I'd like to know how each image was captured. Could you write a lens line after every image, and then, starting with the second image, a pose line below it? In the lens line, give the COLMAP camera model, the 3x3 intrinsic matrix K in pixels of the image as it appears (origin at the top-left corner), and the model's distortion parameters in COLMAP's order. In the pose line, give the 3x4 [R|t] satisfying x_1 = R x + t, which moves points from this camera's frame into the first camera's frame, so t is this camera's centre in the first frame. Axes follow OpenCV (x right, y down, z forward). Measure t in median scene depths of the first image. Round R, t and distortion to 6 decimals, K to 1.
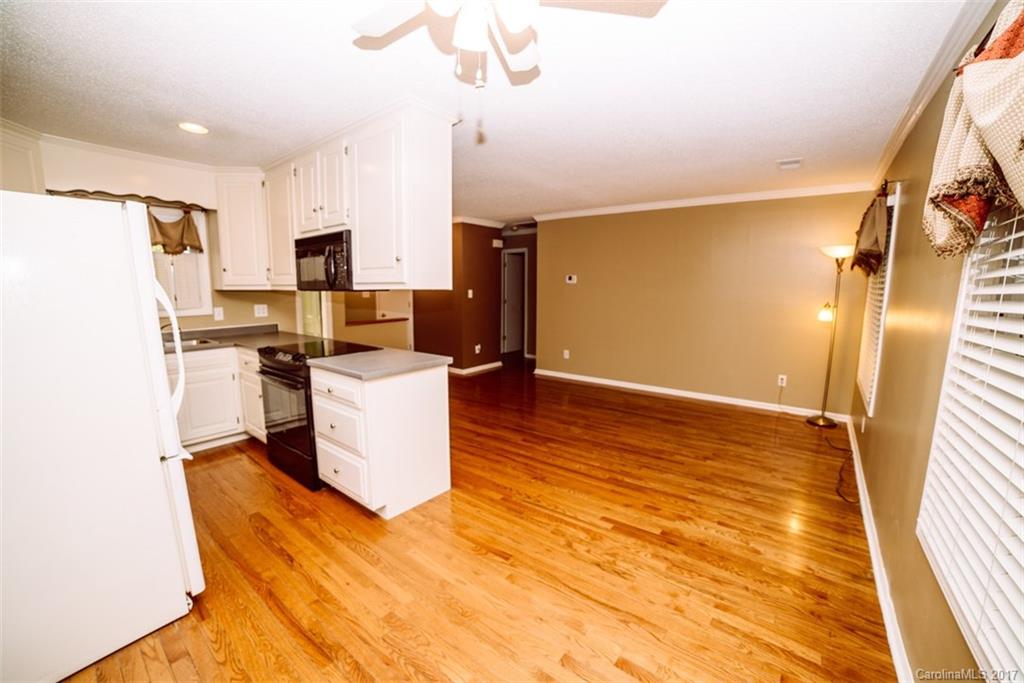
lens RADIAL K [[411.8, 0, 509.5], [0, 411.8, 345.4], [0, 0, 1]] dist [-0.103111, 0.033998]
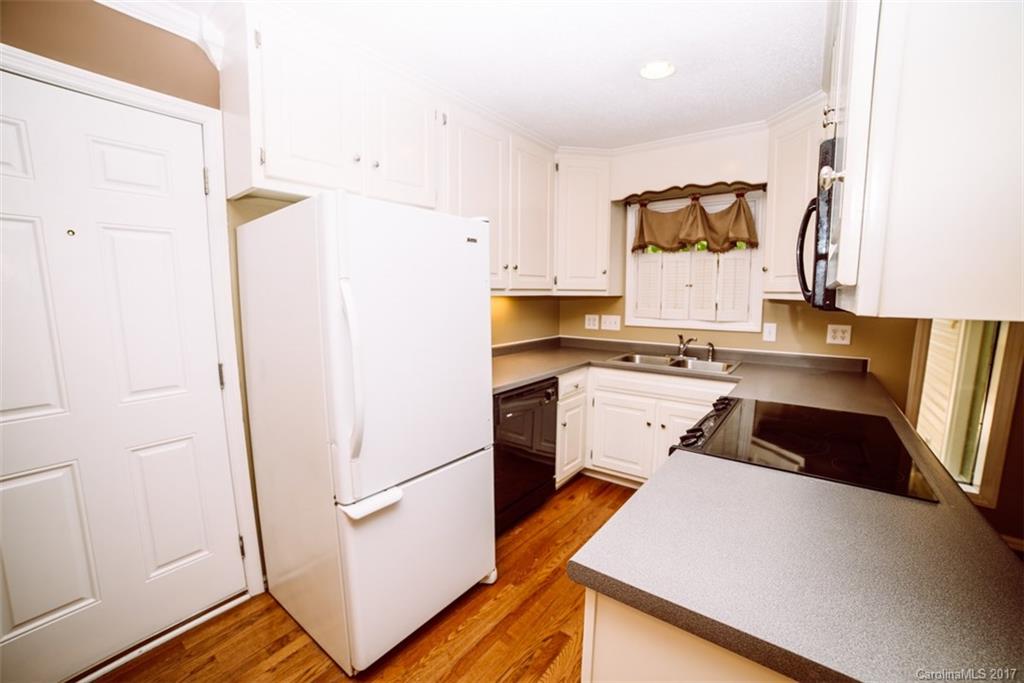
lens RADIAL K [[411.8, 0, 509.5], [0, 411.8, 345.4], [0, 0, 1]] dist [-0.103111, 0.033998]
pose [[0.013241, 0.122714, -0.992354, -0.037565], [-0.143069, 0.982462, 0.119581, -0.086254], [0.989624, 0.140392, 0.030566, 0.589916]]
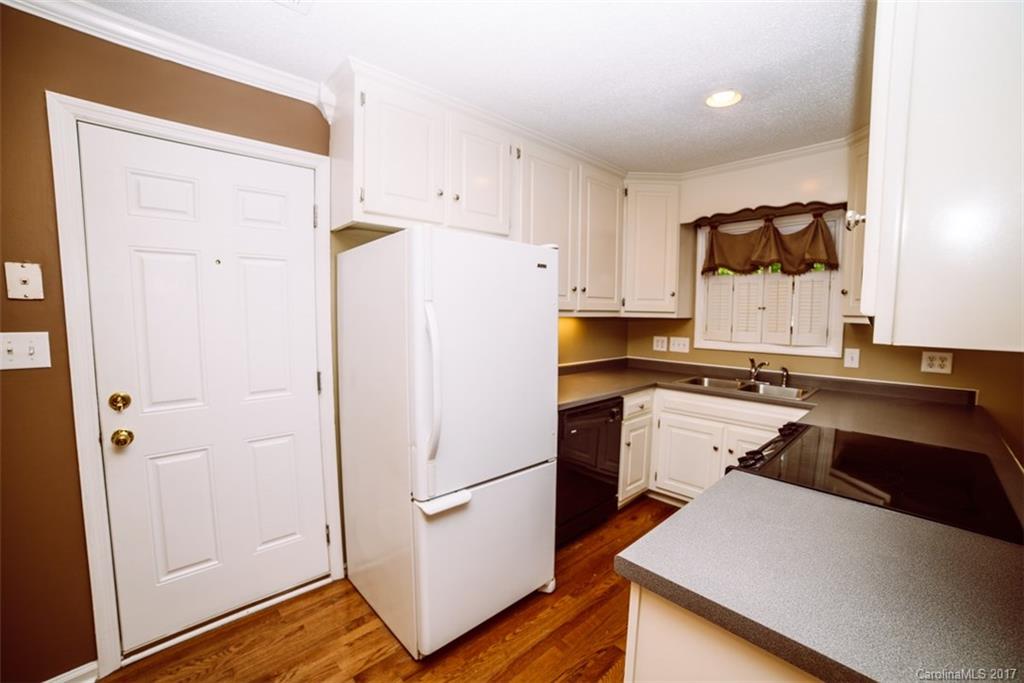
lens RADIAL K [[411.8, 0, 509.5], [0, 411.8, 345.4], [0, 0, 1]] dist [-0.103111, 0.033998]
pose [[-0.156337, 0.075658, -0.984802, 0.000680], [-0.151622, 0.983406, 0.099621, -0.090364], [0.975997, 0.164892, -0.142271, 0.594993]]
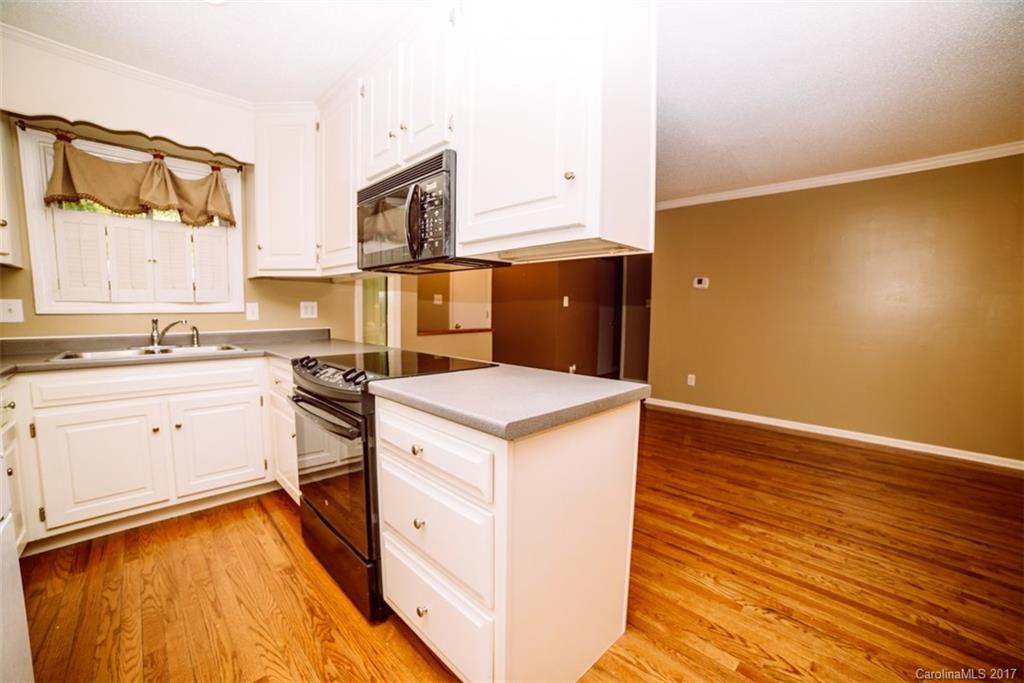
lens RADIAL K [[411.8, 0, 509.5], [0, 411.8, 345.4], [0, 0, 1]] dist [-0.103111, 0.033998]
pose [[0.991965, 0.019344, -0.125023, -0.198235], [-0.025957, 0.998336, -0.051490, 0.009001], [0.123819, 0.054322, 0.990817, 0.380239]]
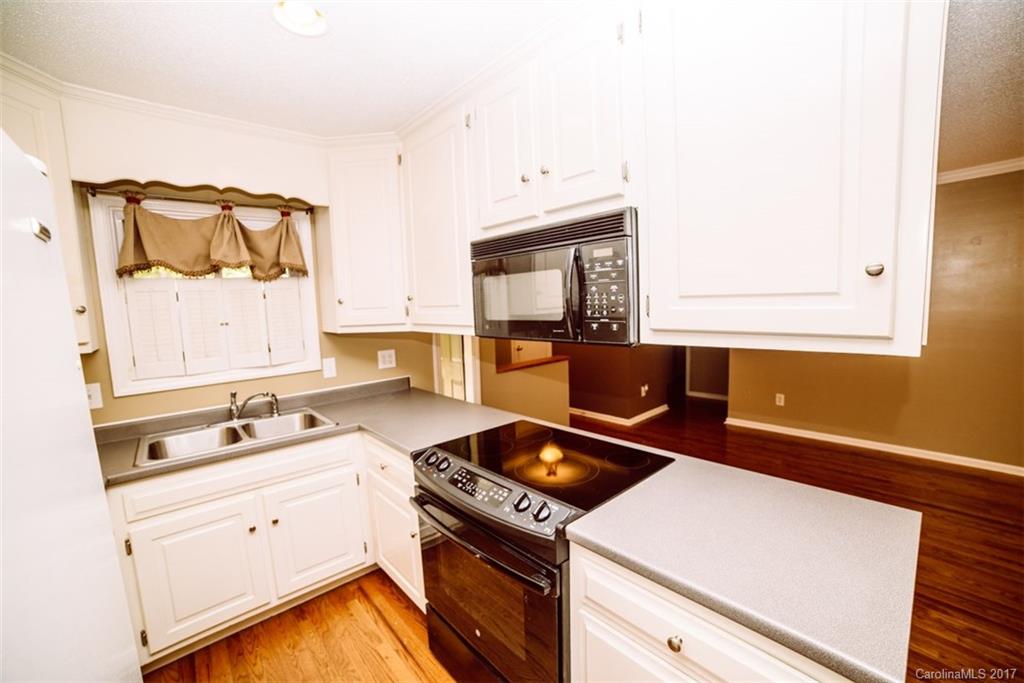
lens RADIAL K [[411.8, 0, 509.5], [0, 411.8, 345.4], [0, 0, 1]] dist [-0.103111, 0.033998]
pose [[0.983466, -0.022579, -0.179681, -0.369626], [0.015883, 0.999128, -0.038617, -0.099733], [0.180396, 0.035125, 0.982967, 0.445128]]
